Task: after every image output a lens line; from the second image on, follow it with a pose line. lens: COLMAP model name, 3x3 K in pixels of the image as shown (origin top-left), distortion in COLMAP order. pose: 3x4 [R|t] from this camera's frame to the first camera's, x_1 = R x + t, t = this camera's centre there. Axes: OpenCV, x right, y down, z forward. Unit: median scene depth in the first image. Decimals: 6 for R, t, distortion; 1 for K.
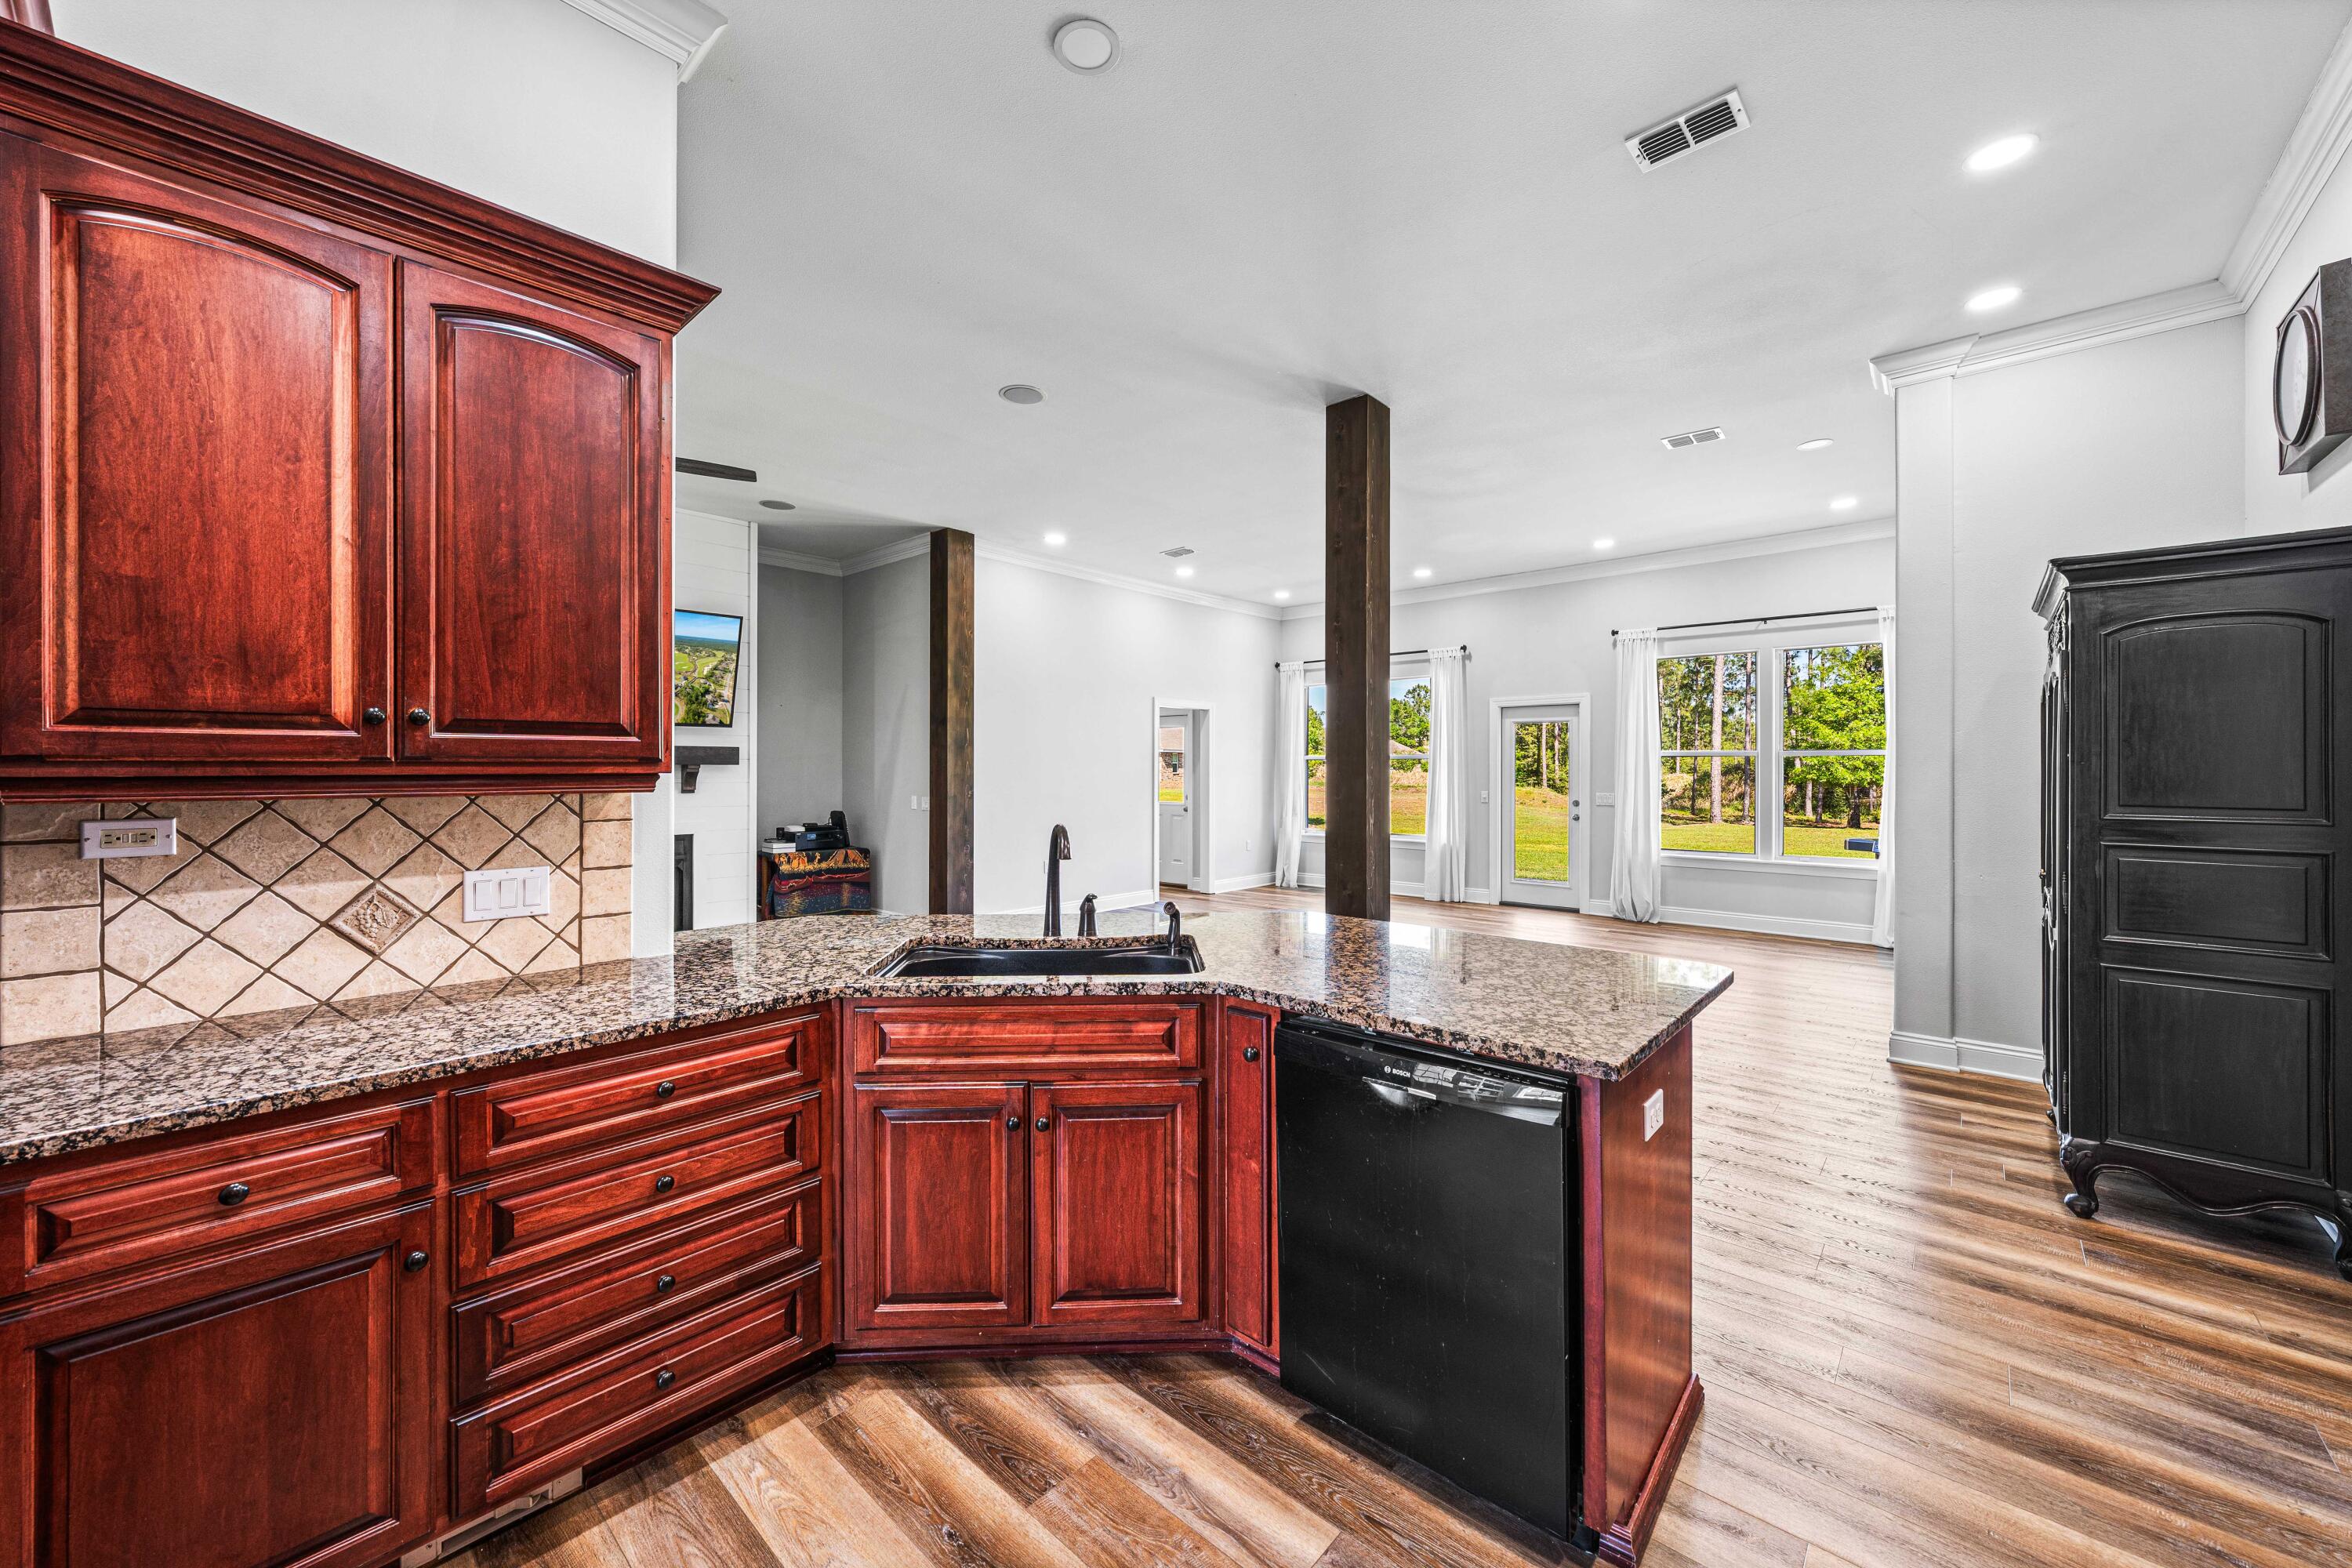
lens RADIAL K [[892.1, 0, 1170.2], [0, 892.1, 768.4], [0, 0, 1]] dist [-0.001387, 0.000015]
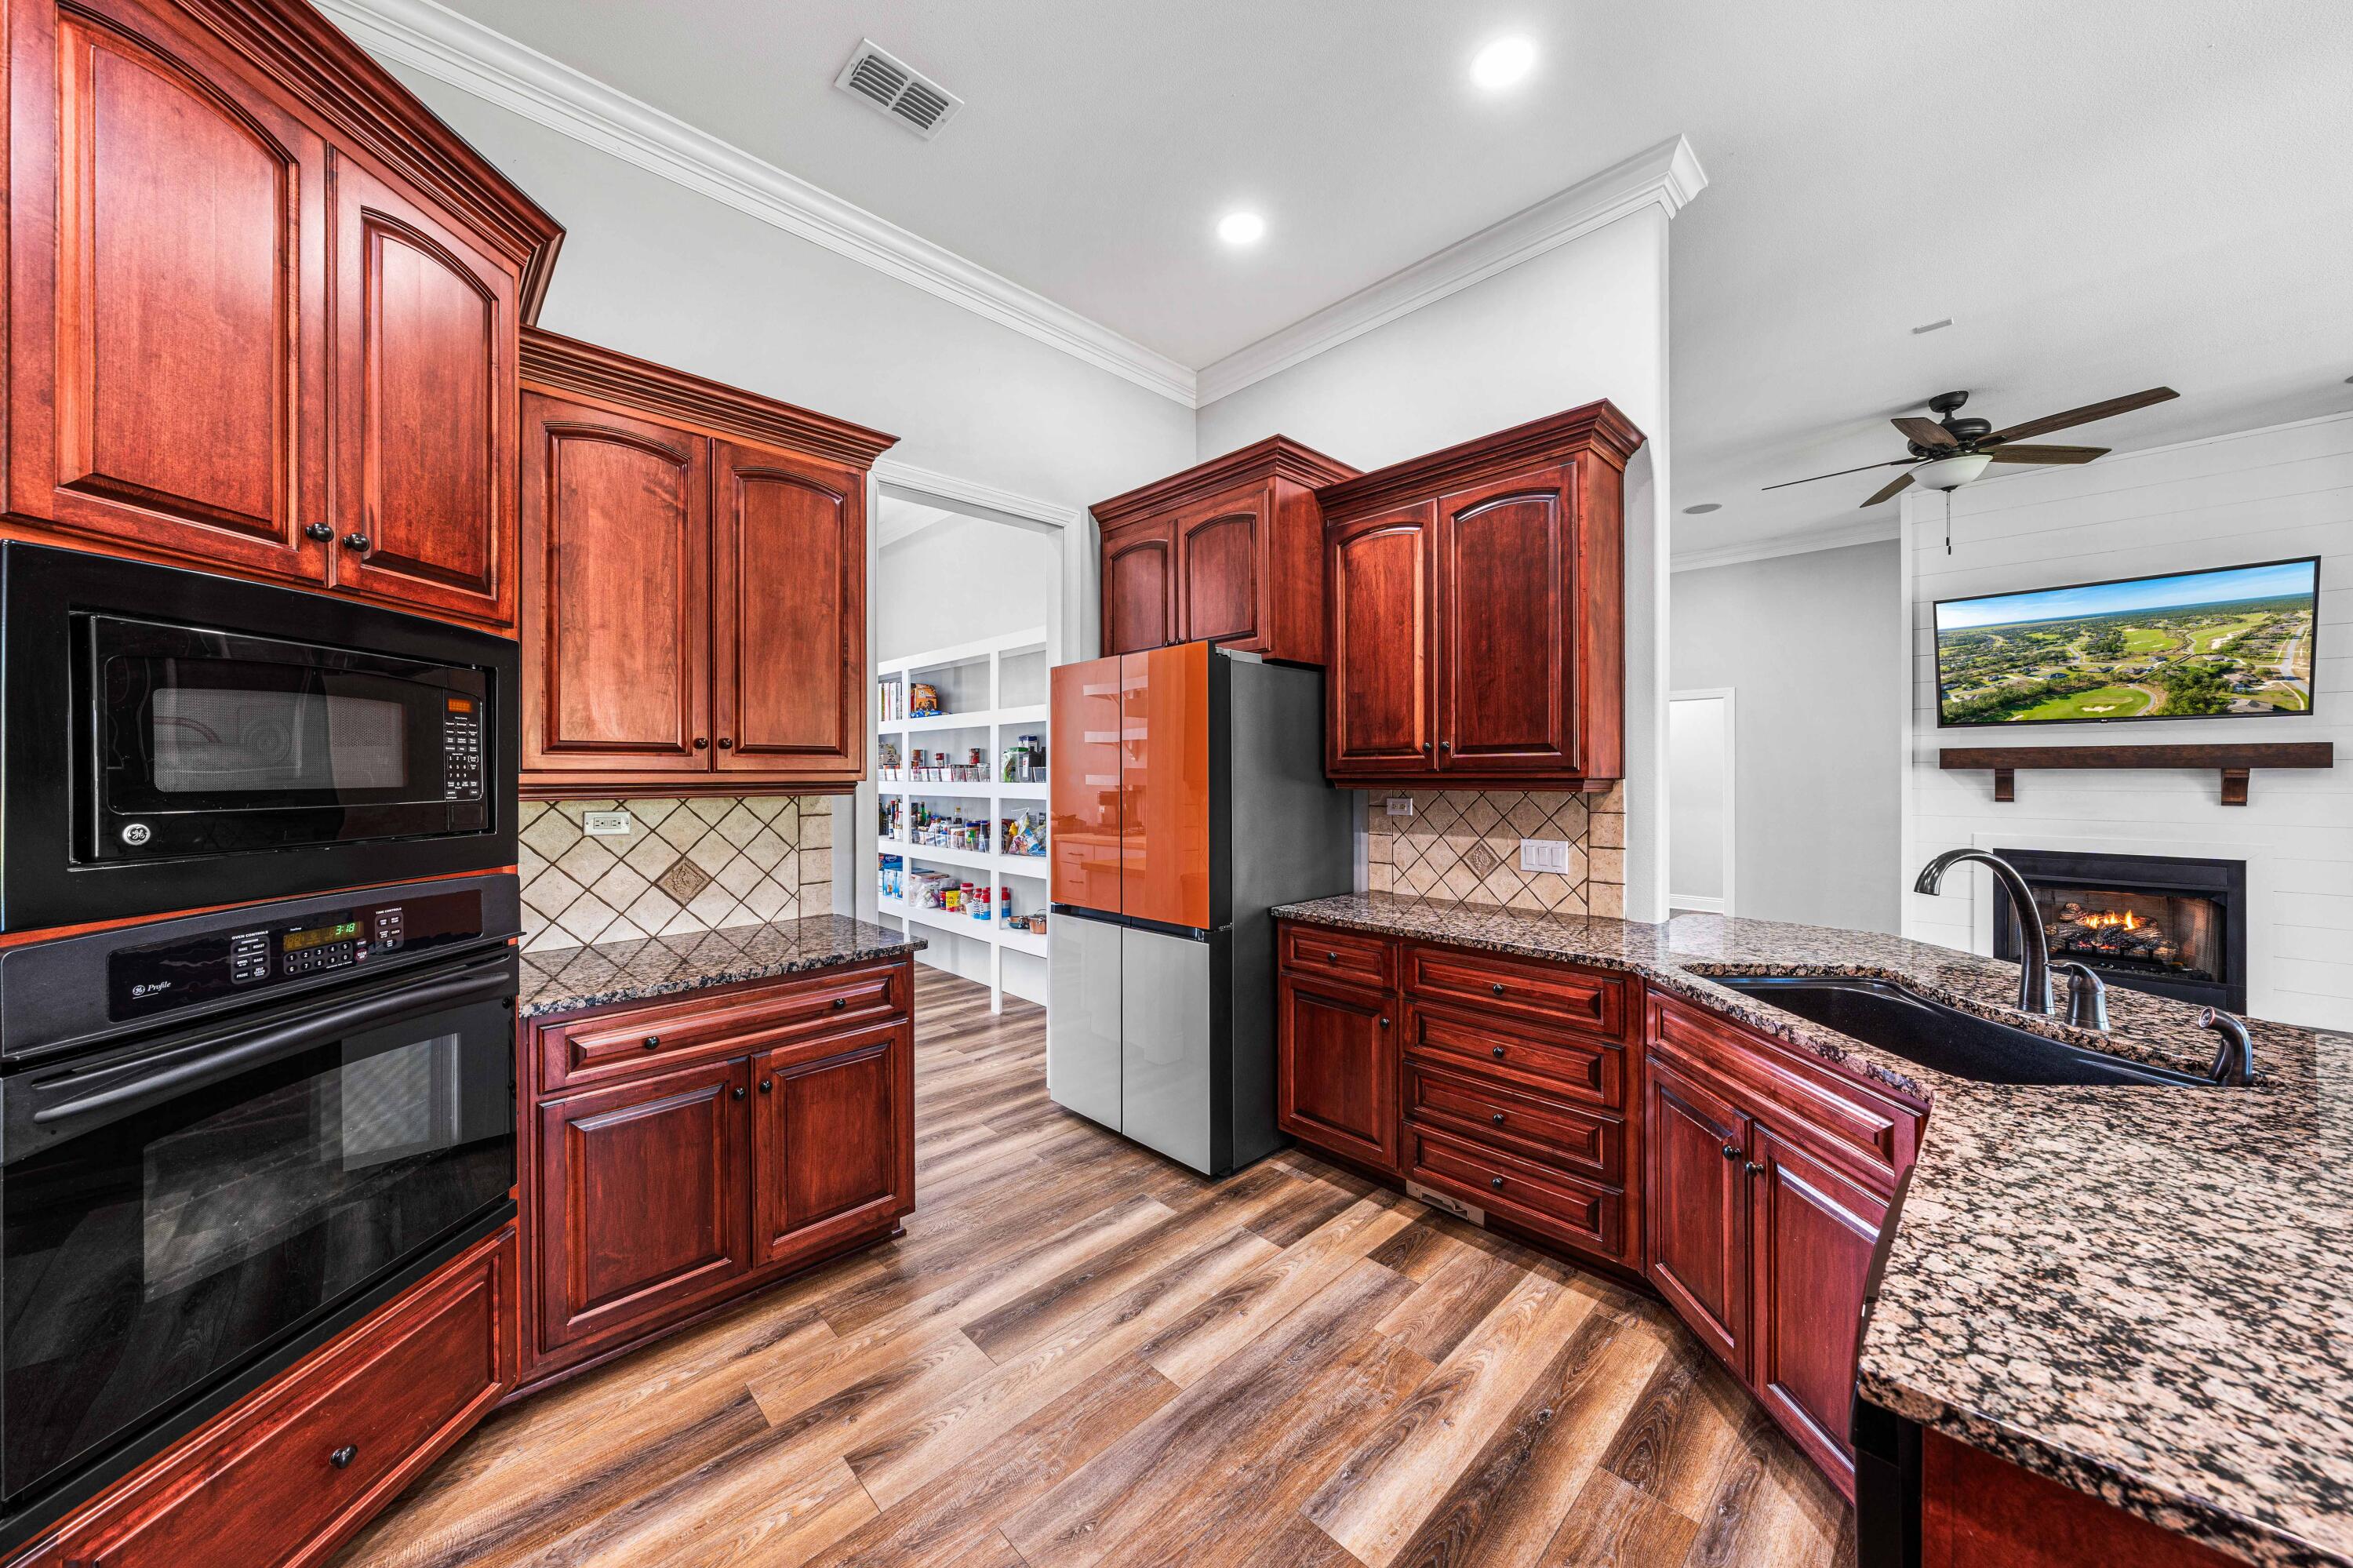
lens RADIAL K [[817.1, 0, 1166.9], [0, 817.1, 768.6], [0, 0, 1]] dist [-0.001975, -0.000048]
pose [[-0.066865, -0.006247, -0.997742, 0.671813], [0.001693, 0.999978, -0.006374, -0.002141], [0.997761, -0.002115, -0.066853, 0.430733]]
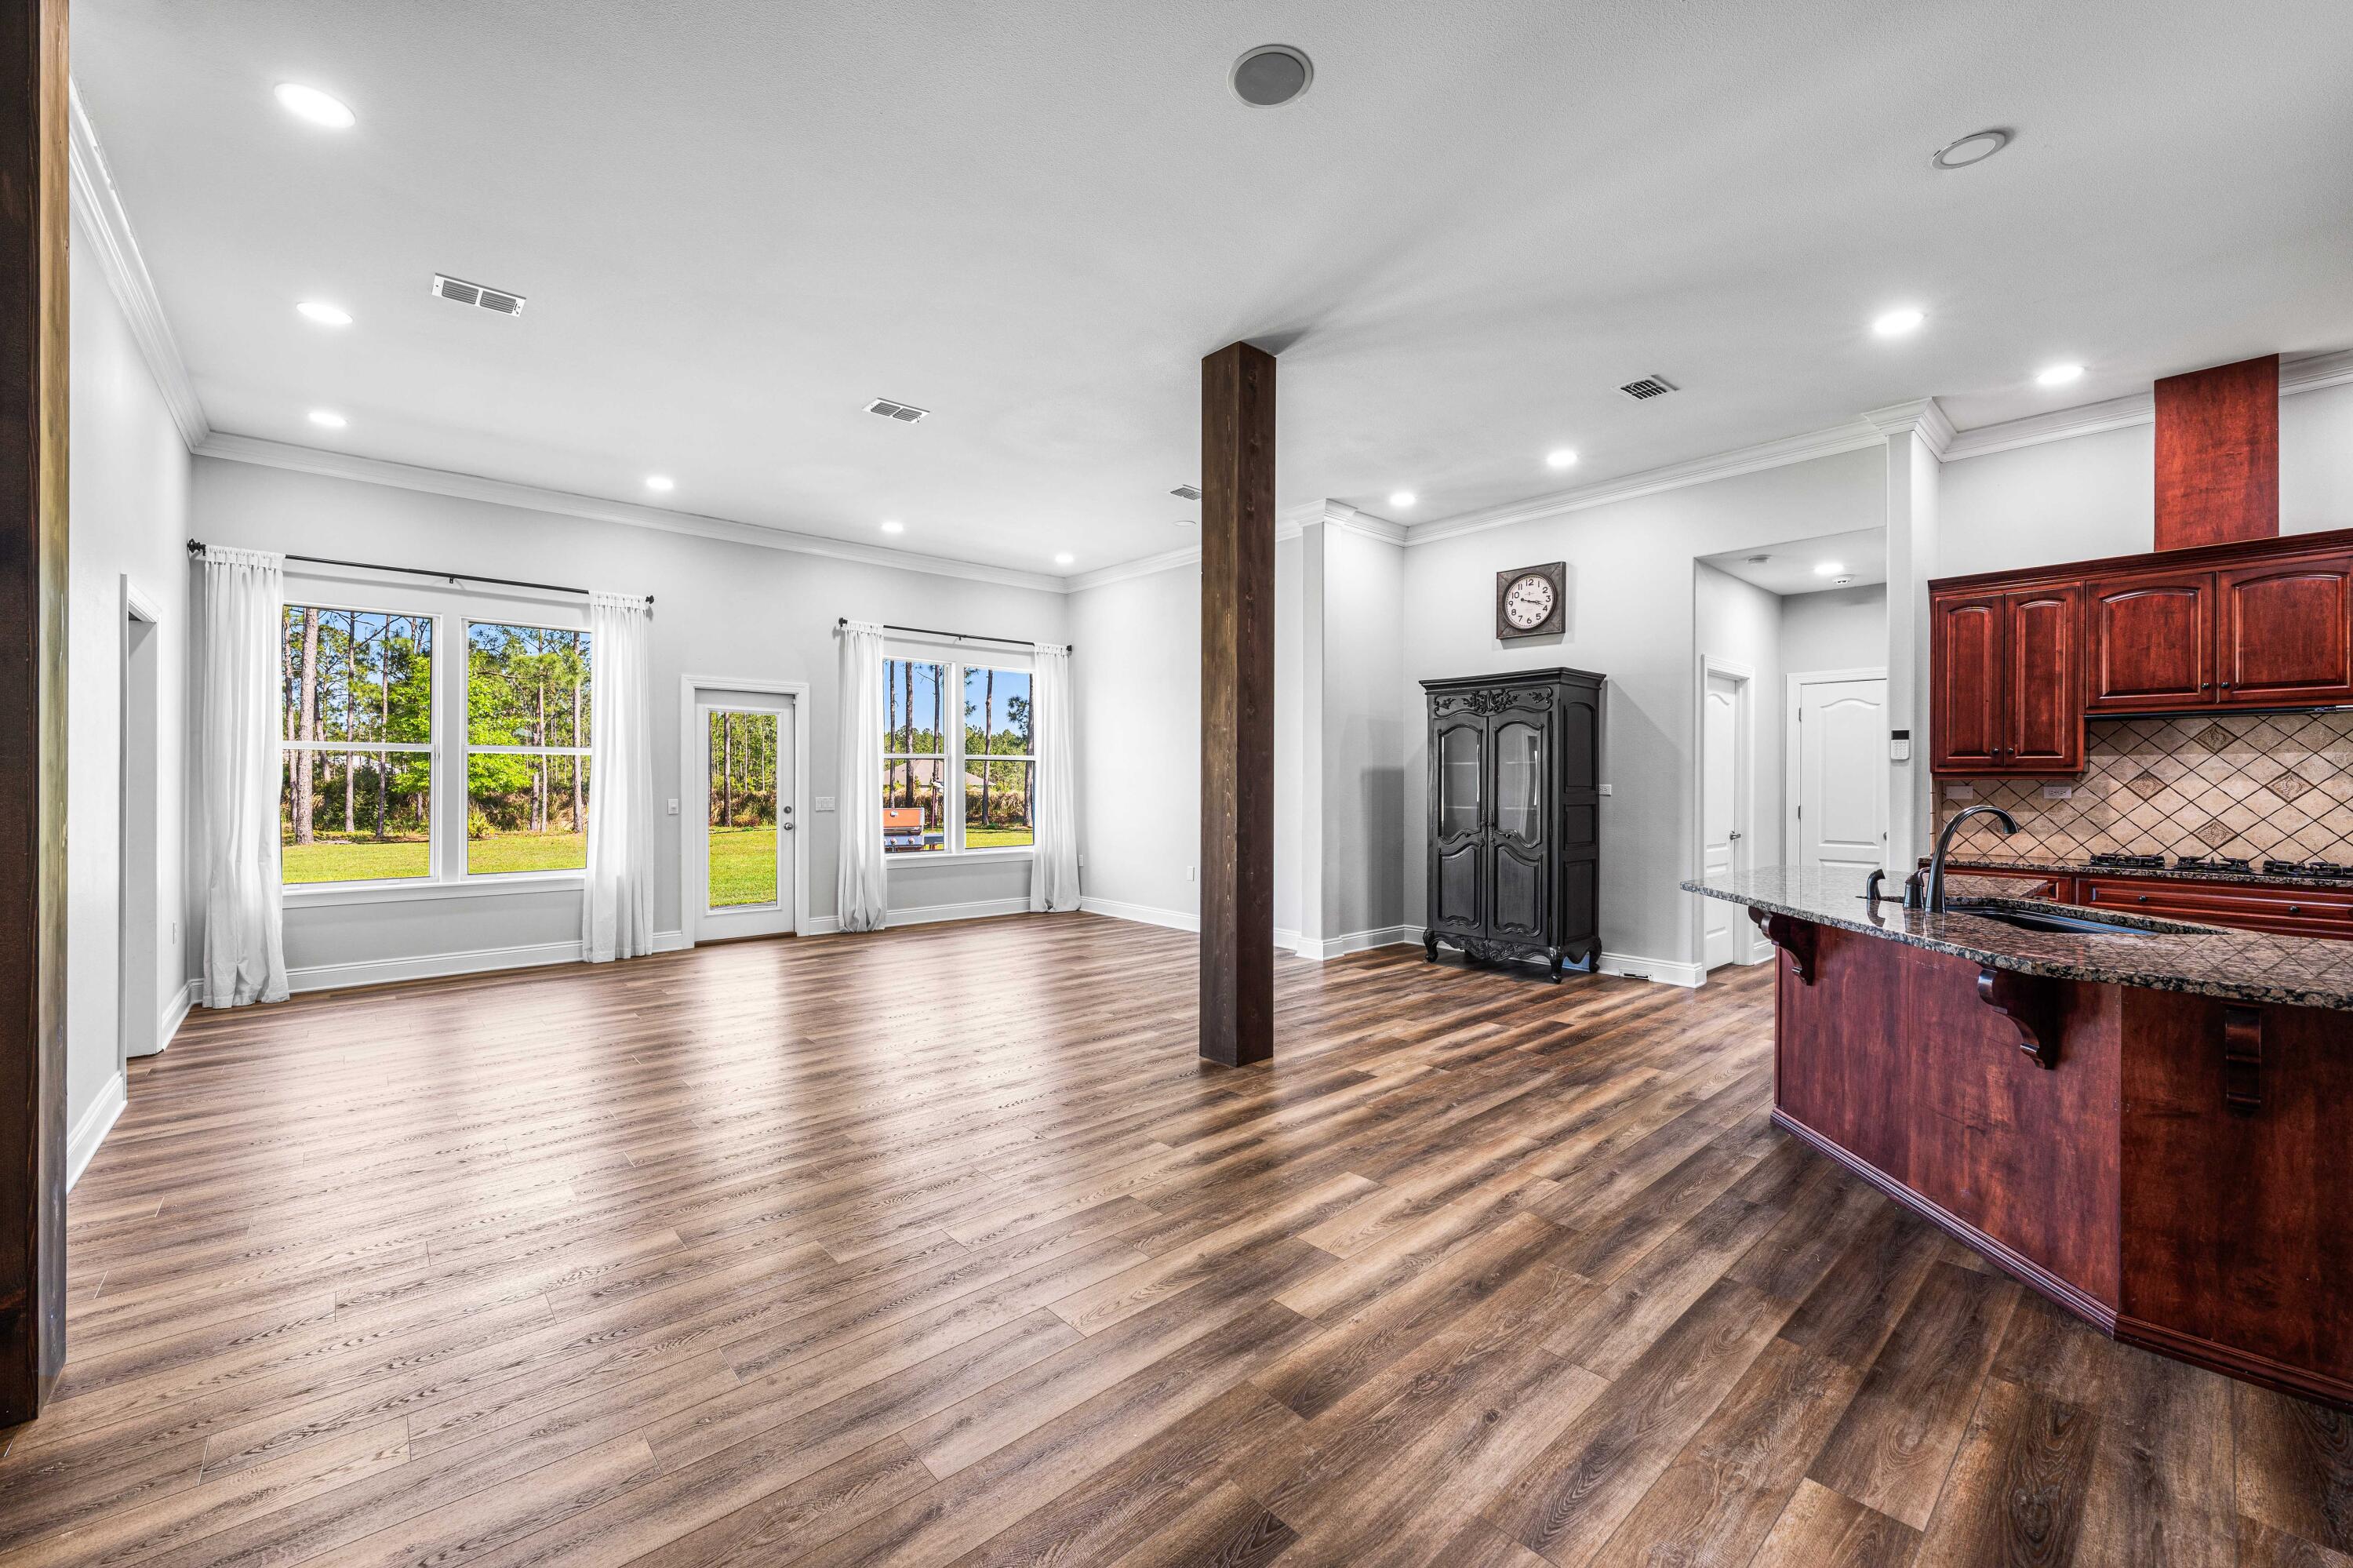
lens RADIAL K [[934.8, 0, 1176.5], [0, 934.8, 784.0], [0, 0, 1]] dist [-0.000142, -0.000085]
pose [[0.101956, -0.004286, 0.994780, -1.626760], [-0.003115, 0.999984, 0.004628, 0.035043], [-0.994784, -0.003571, 0.101941, 2.168818]]
